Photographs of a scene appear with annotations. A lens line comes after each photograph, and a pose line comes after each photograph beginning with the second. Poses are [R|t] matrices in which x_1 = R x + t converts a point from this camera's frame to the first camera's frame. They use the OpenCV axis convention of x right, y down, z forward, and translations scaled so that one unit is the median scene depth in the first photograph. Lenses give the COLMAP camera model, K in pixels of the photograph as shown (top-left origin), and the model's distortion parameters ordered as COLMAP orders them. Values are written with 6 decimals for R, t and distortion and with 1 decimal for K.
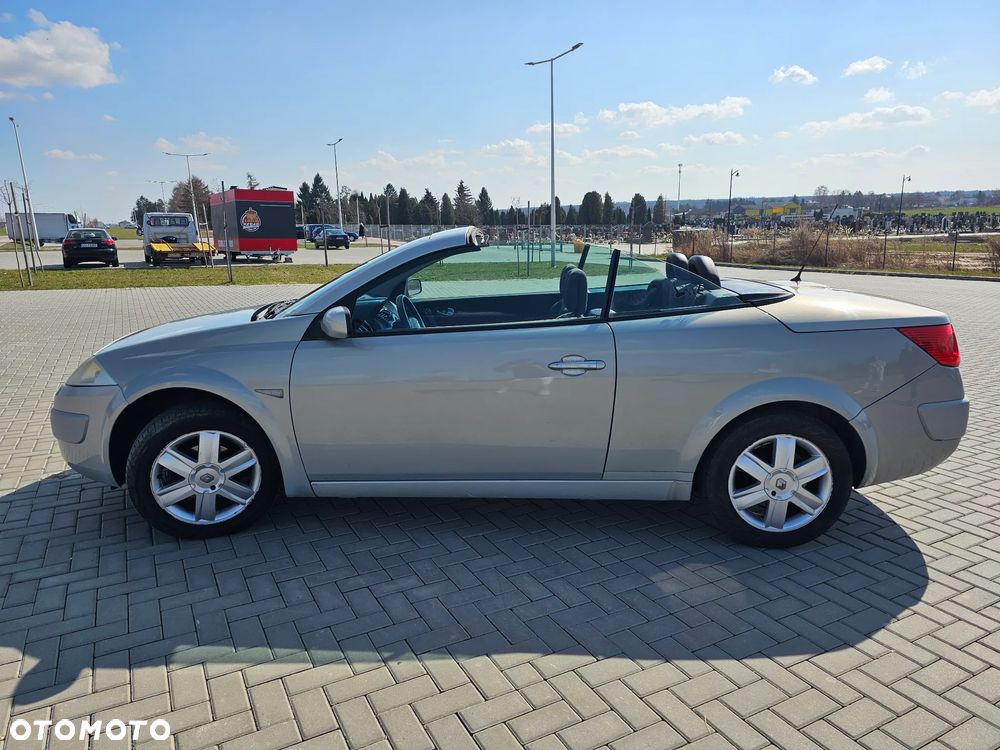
lens RADIAL K [[671.9, 0, 502.0], [0, 671.9, 376.4], [0, 0, 1]] dist [0.046428, -0.042437]
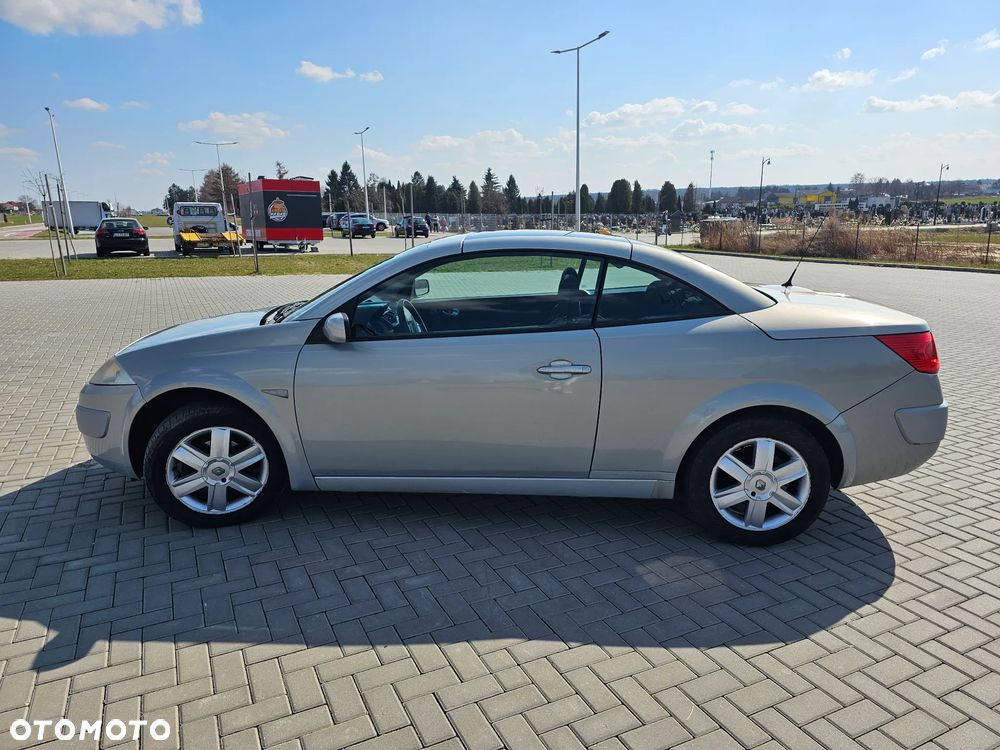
lens RADIAL K [[671.9, 0, 506.1], [0, 671.9, 380.9], [0, 0, 1]] dist [0.046428, -0.042437]
pose [[0.999409, 0.010760, -0.032638, 0.052729], [-0.010000, 0.999677, 0.023348, -0.022127], [0.032879, -0.023008, 0.999194, -0.050846]]
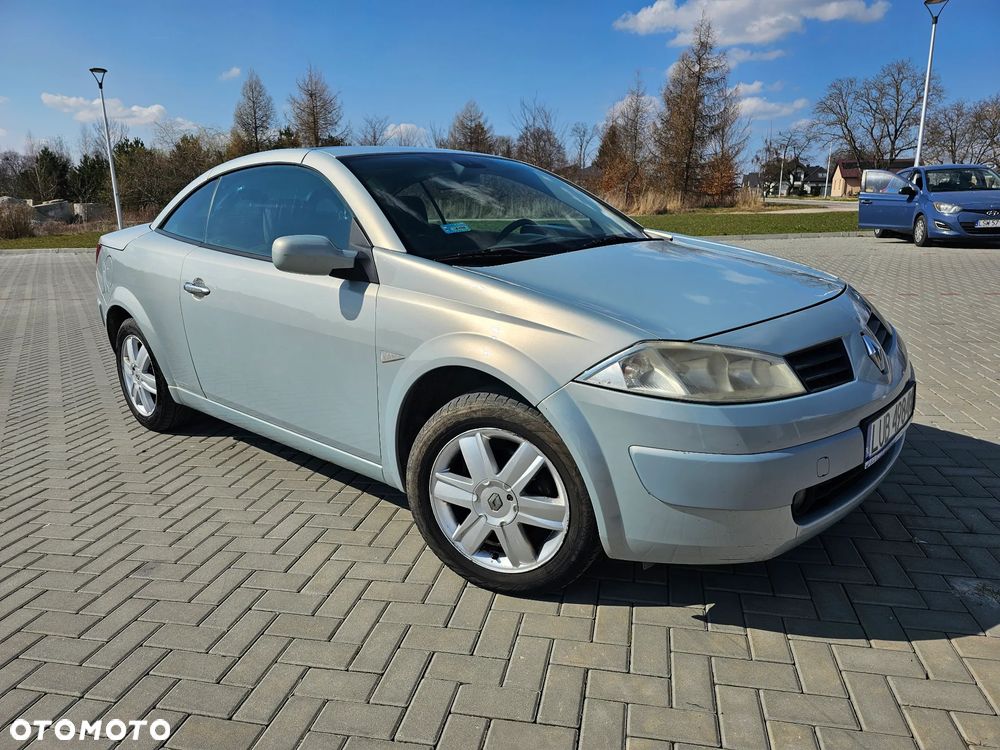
lens RADIAL K [[671.9, 0, 502.0], [0, 671.9, 370.9], [0, 0, 1]] dist [0.046428, -0.042437]
pose [[-0.755273, -0.139142, 0.640471, -0.876515], [0.167415, 0.903830, 0.393780, -0.351205], [-0.633668, 0.404636, -0.659344, 1.962111]]
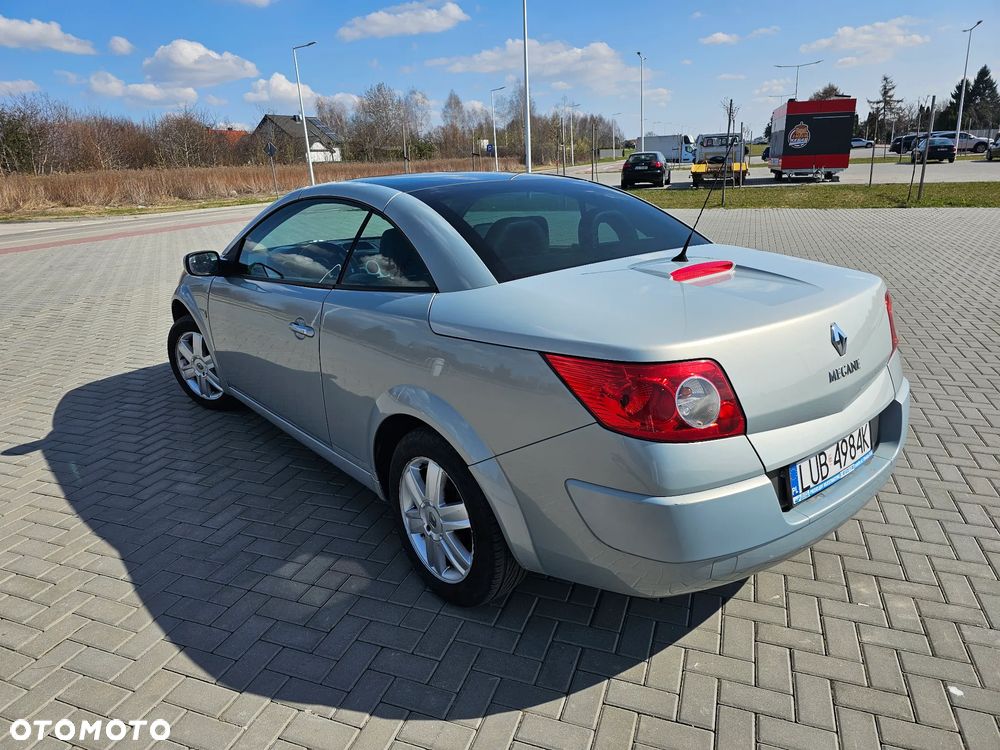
lens RADIAL K [[671.9, 0, 493.3], [0, 671.9, 382.3], [0, 0, 1]] dist [0.046428, -0.042437]
pose [[0.649835, 0.220722, -0.727321, 0.991255], [-0.127387, 0.974999, 0.182070, -0.150279], [0.749324, -0.025664, 0.661706, 0.535662]]
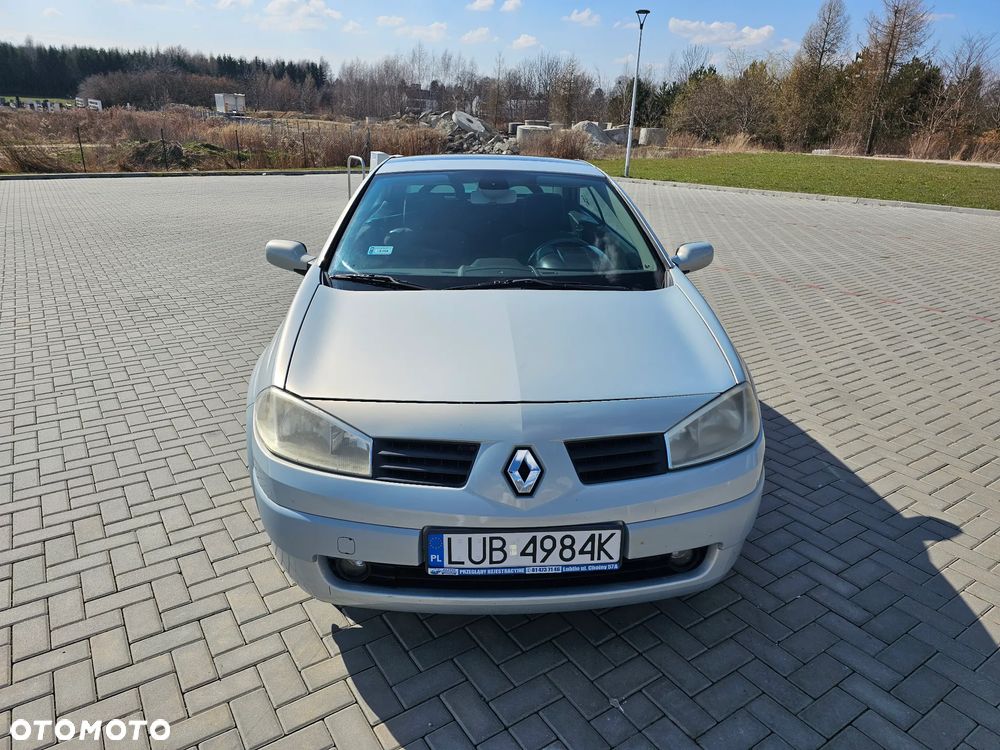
lens RADIAL K [[671.9, 0, 505.8], [0, 671.9, 370.2], [0, 0, 1]] dist [0.046428, -0.042437]
pose [[-0.086181, -0.337624, 0.937327, -1.263073], [0.193220, 0.917300, 0.348176, -0.341407], [-0.977363, 0.211117, -0.013818, 1.276643]]
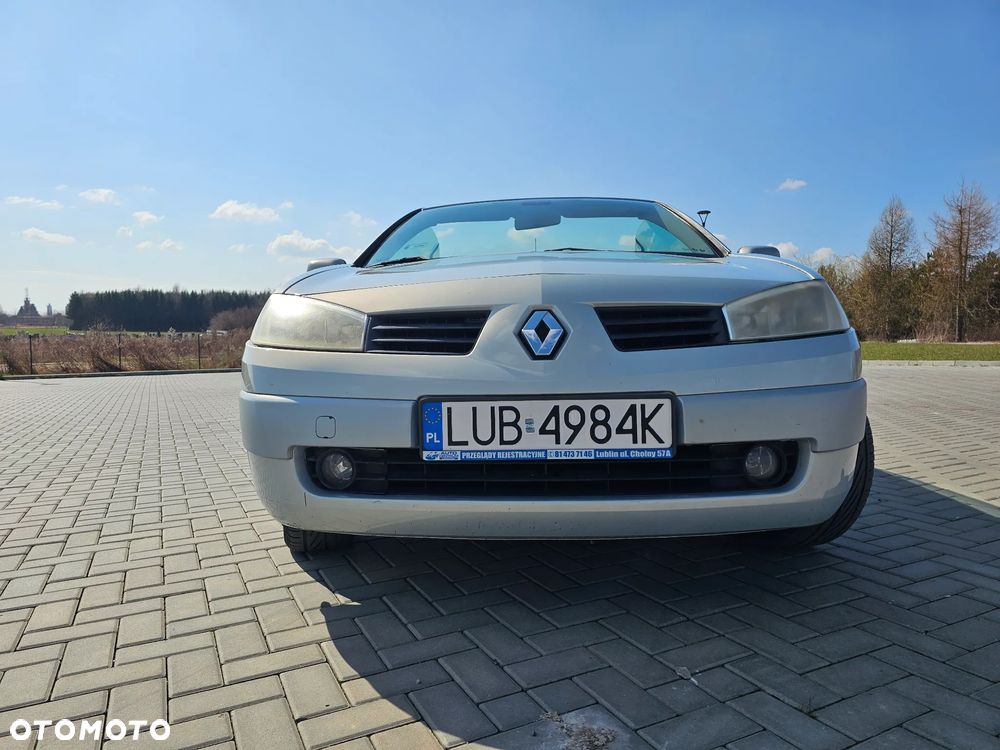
lens RADIAL K [[671.9, 0, 498.5], [0, 671.9, 364.5], [0, 0, 1]] dist [0.046428, -0.042437]
pose [[0.039614, -0.029253, 0.998787, -1.219983], [0.227853, 0.973501, 0.019475, -0.033729], [-0.972889, 0.226805, 0.045229, 1.286309]]
